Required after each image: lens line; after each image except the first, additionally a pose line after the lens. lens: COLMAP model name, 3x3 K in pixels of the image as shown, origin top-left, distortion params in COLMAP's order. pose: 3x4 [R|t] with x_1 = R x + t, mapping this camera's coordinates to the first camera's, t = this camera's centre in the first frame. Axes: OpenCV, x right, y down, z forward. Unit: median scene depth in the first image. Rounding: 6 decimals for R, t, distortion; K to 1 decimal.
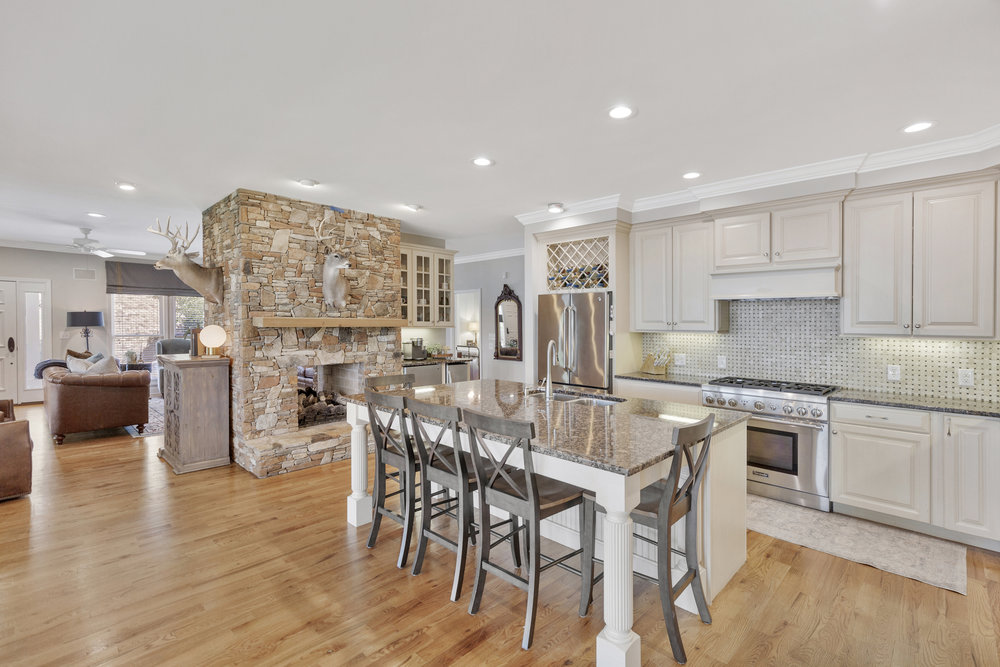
lens RADIAL K [[458.8, 0, 496.5], [0, 458.8, 336.5], [0, 0, 1]] dist [0.012287, -0.000454]
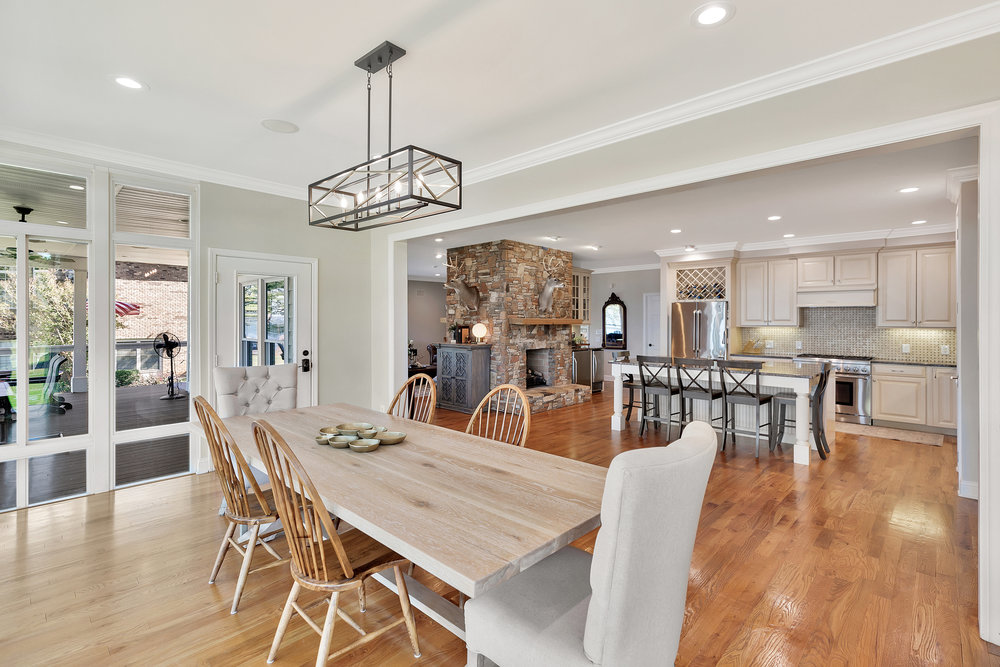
lens RADIAL K [[458.8, 0, 503.0], [0, 458.8, 336.7], [0, 0, 1]] dist [0.012287, -0.000454]
pose [[0.999918, -0.004103, 0.012159, -0.543354], [0.004061, 0.999986, 0.003452, 0.015691], [-0.012173, -0.003402, 0.999920, -0.580962]]
